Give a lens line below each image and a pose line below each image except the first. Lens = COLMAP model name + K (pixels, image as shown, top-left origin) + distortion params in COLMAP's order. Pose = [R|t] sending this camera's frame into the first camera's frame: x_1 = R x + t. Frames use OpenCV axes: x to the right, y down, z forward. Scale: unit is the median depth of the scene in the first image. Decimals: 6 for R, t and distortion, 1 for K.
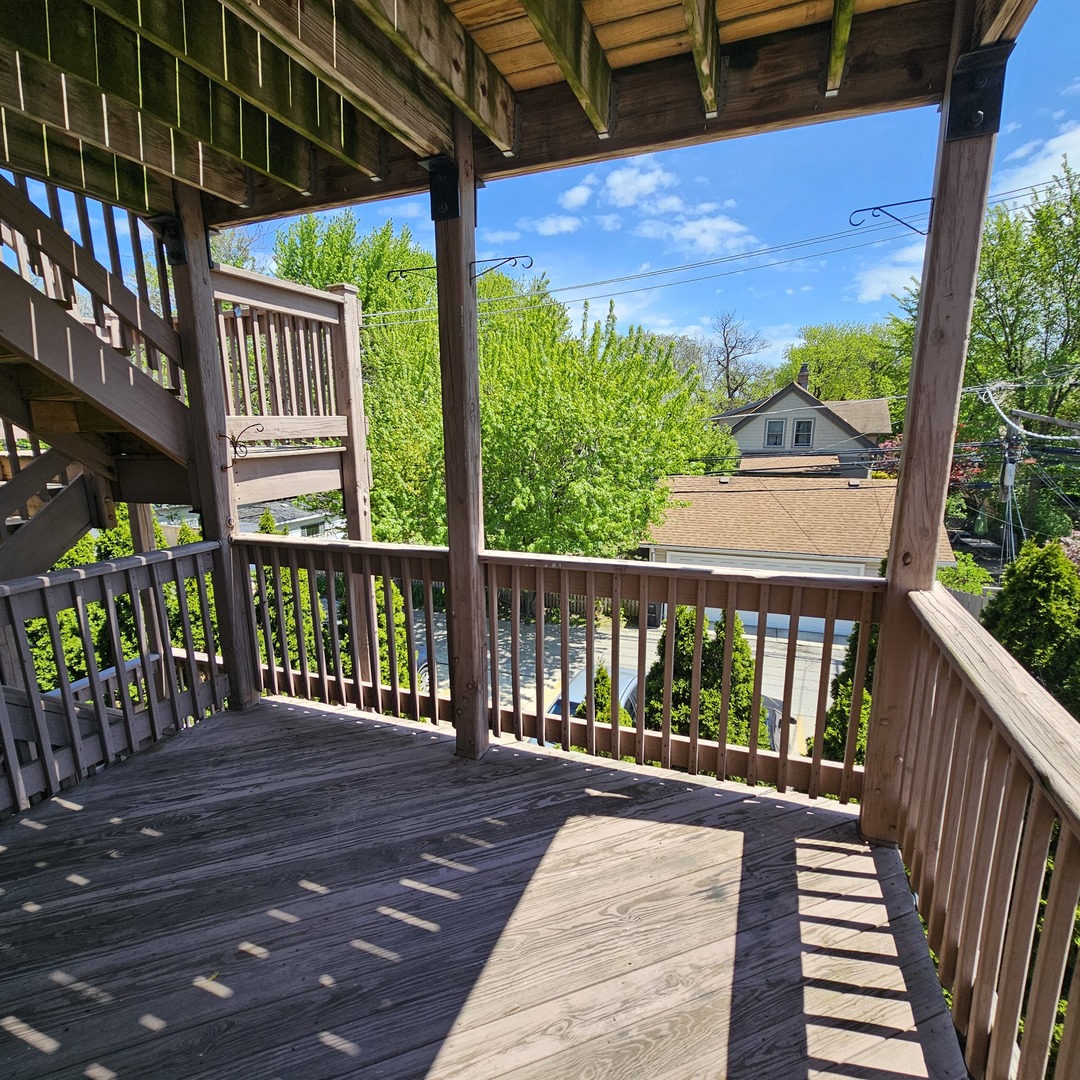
lens RADIAL K [[578.2, 0, 540.0], [0, 578.2, 540.0], [0, 0, 1]] dist [0.002839, -0.001644]
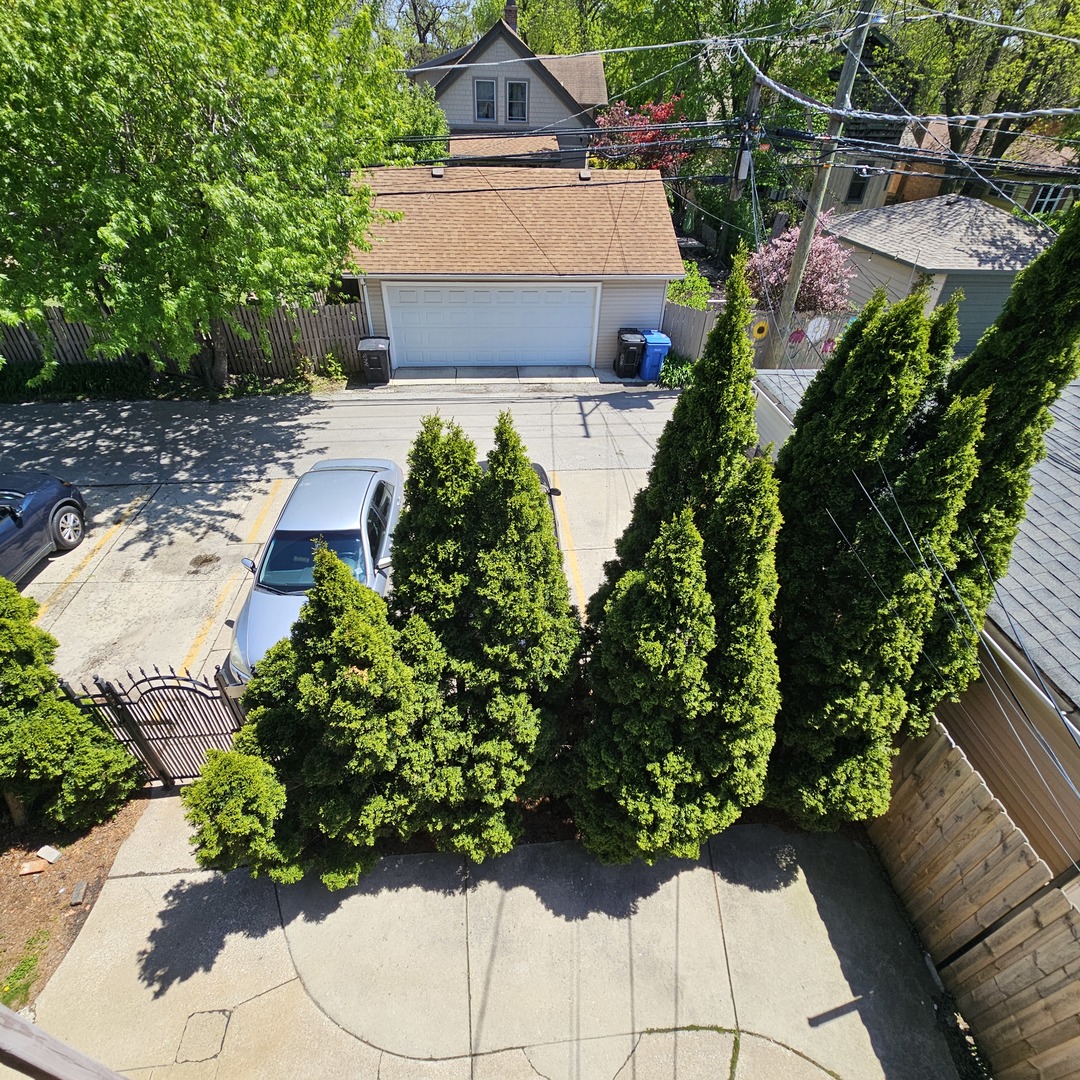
lens RADIAL K [[578.2, 0, 540.0], [0, 578.2, 540.0], [0, 0, 1]] dist [0.002839, -0.001644]
pose [[0.891474, -0.250597, 0.377459, 0.036280], [0.052114, 0.884296, 0.464009, -0.029827], [-0.450065, -0.393981, 0.801387, 0.176950]]
